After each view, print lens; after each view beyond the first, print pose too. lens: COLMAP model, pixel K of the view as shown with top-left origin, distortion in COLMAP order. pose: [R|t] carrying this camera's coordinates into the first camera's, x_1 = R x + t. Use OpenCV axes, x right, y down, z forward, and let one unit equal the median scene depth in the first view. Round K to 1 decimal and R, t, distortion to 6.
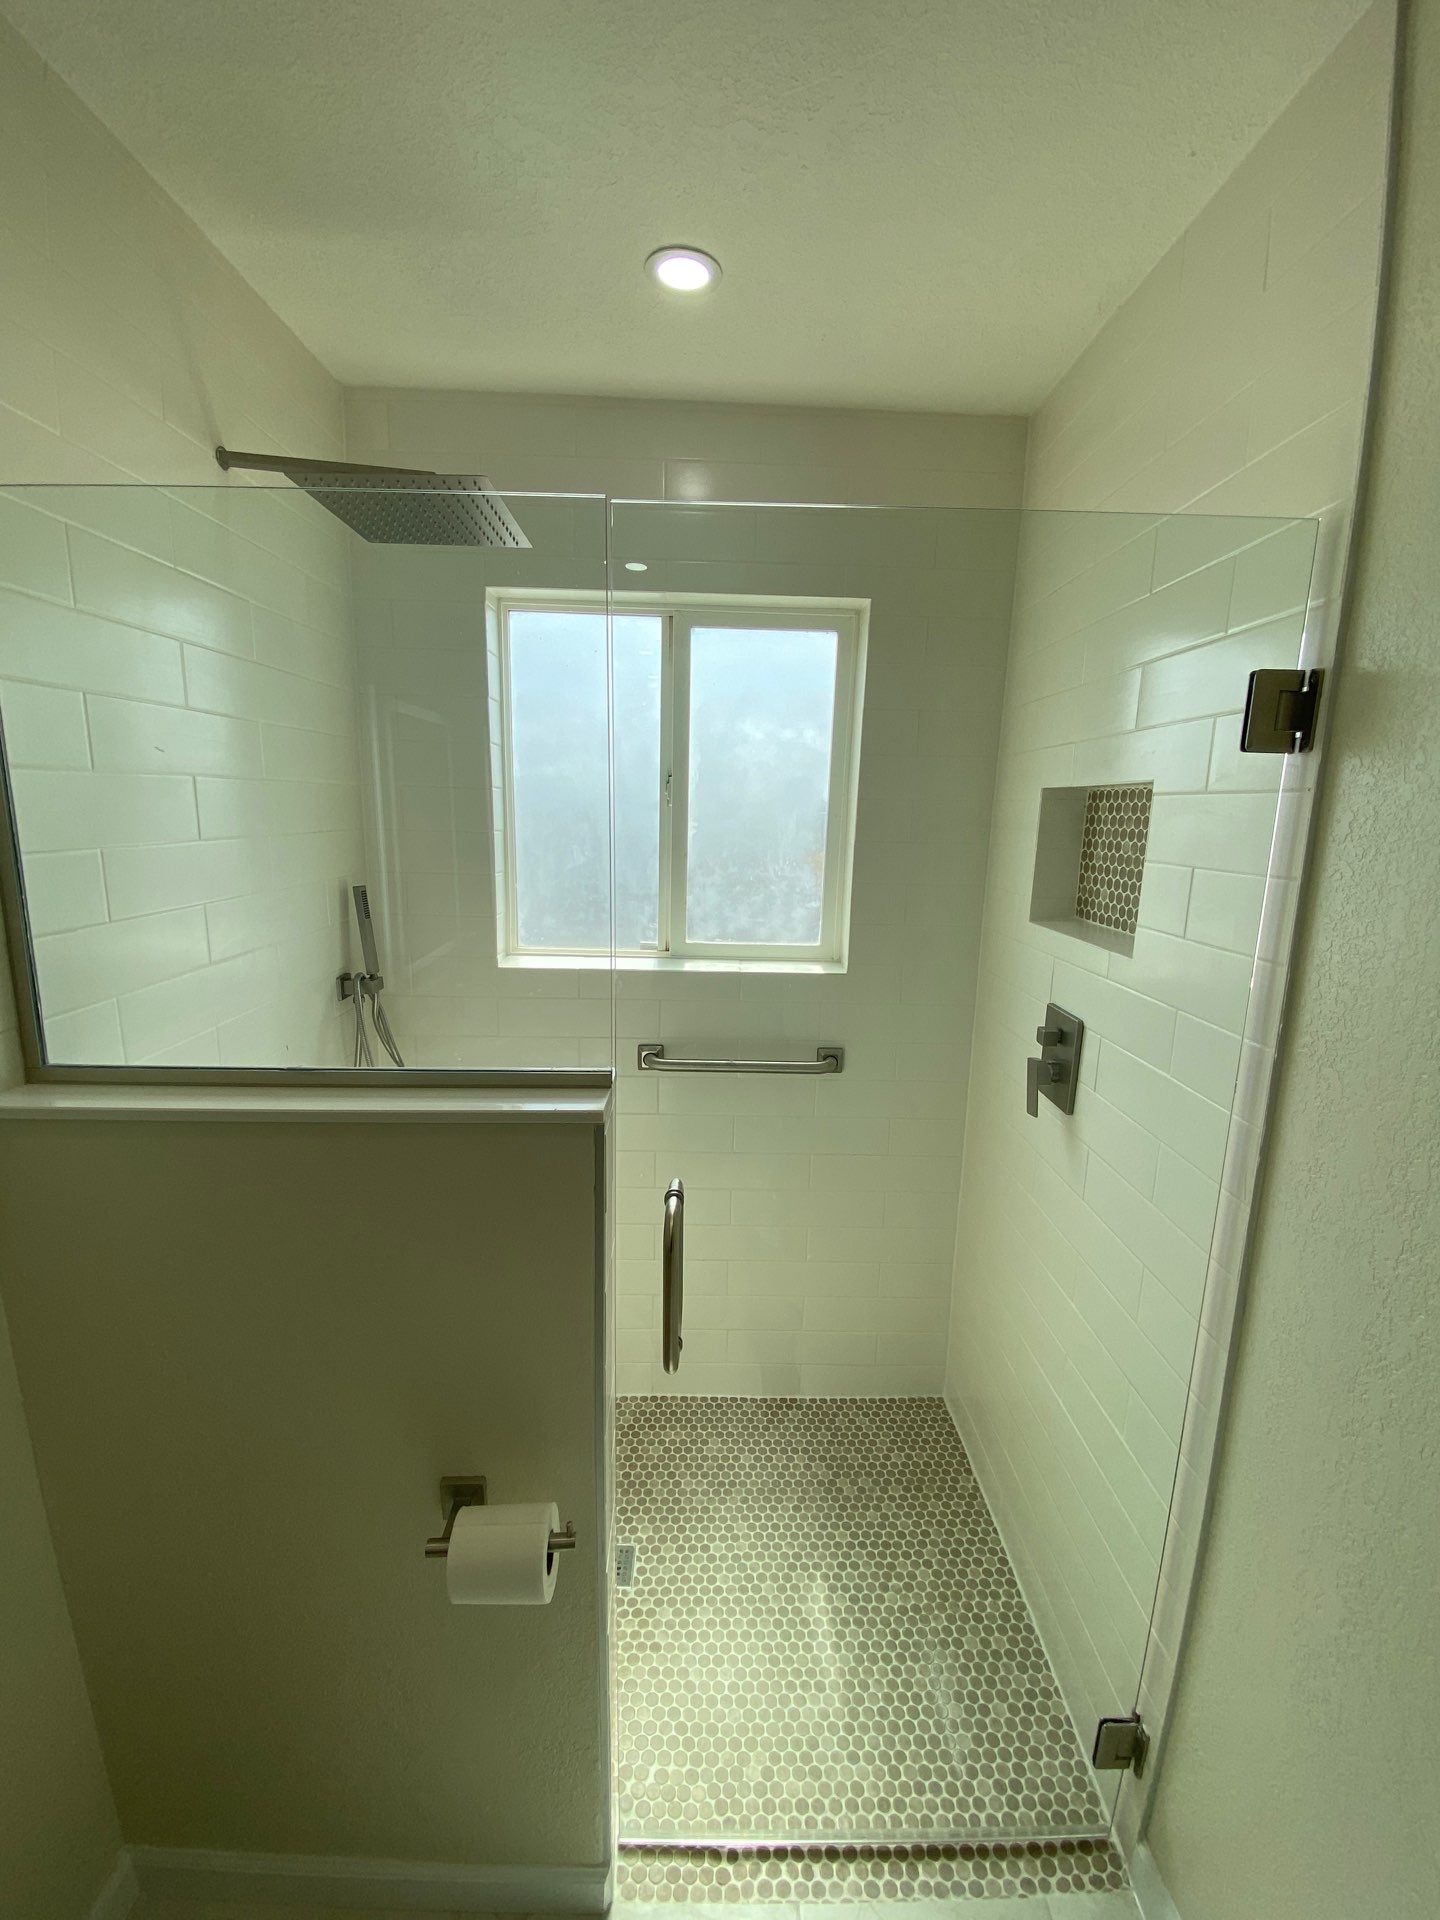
lens RADIAL K [[775.6, 0, 719.6], [0, 775.6, 951.0], [0, 0, 1]] dist [0.047431, -0.038994]
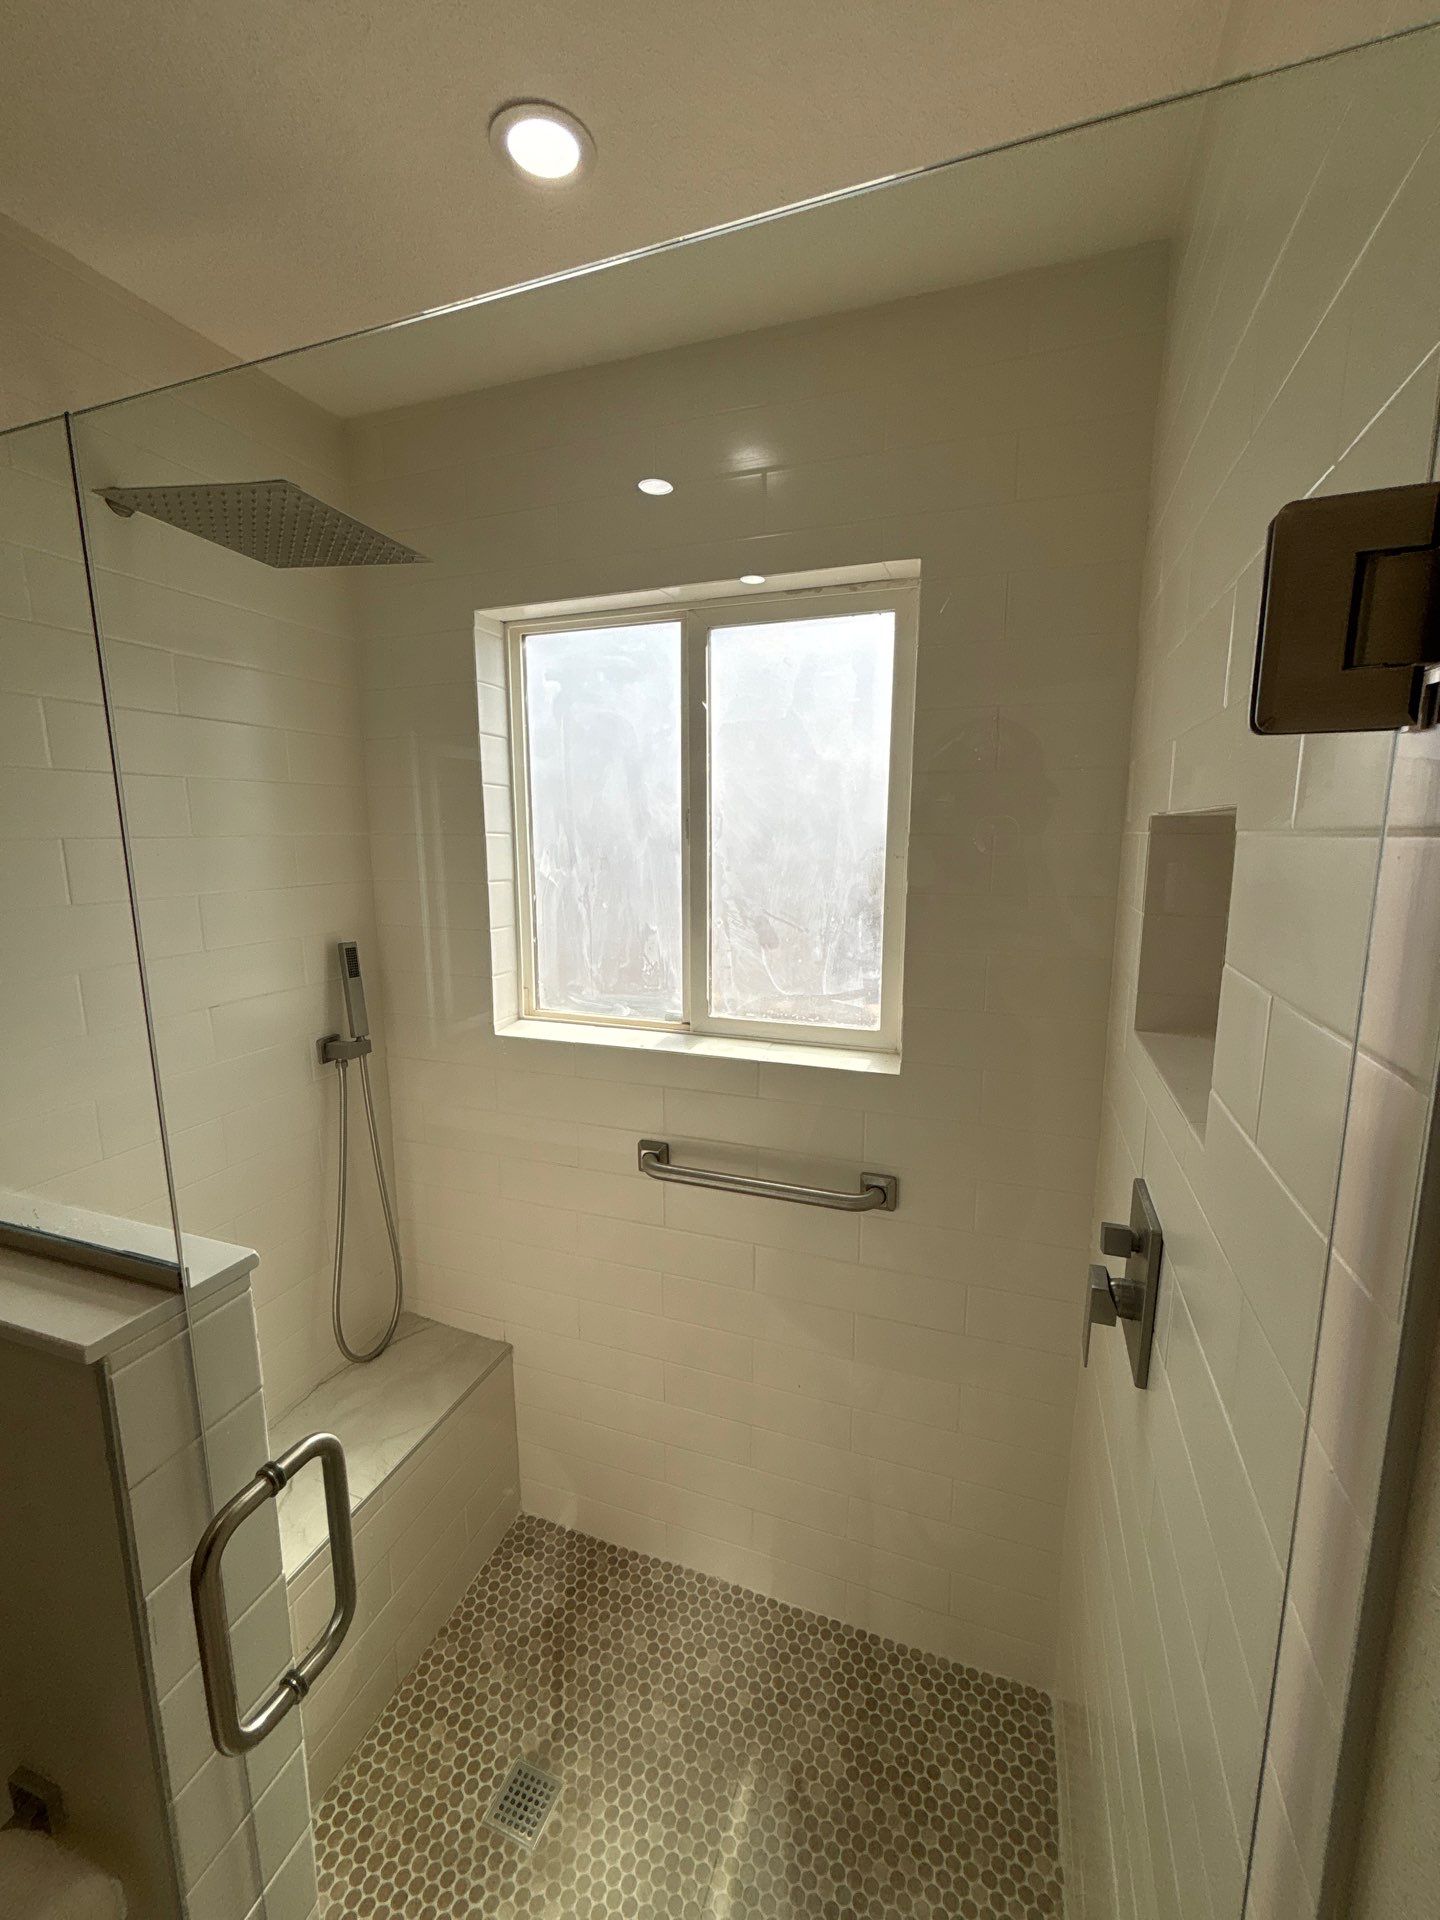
lens RADIAL K [[765.6, 0, 722.3], [0, 765.6, 955.8], [0, 0, 1]] dist [0.014414, -0.003956]
pose [[0.934540, 0.033136, -0.354311, 0.263209], [-0.041988, 0.998968, -0.017322, -0.063555], [0.353371, 0.031065, 0.934967, 0.272120]]
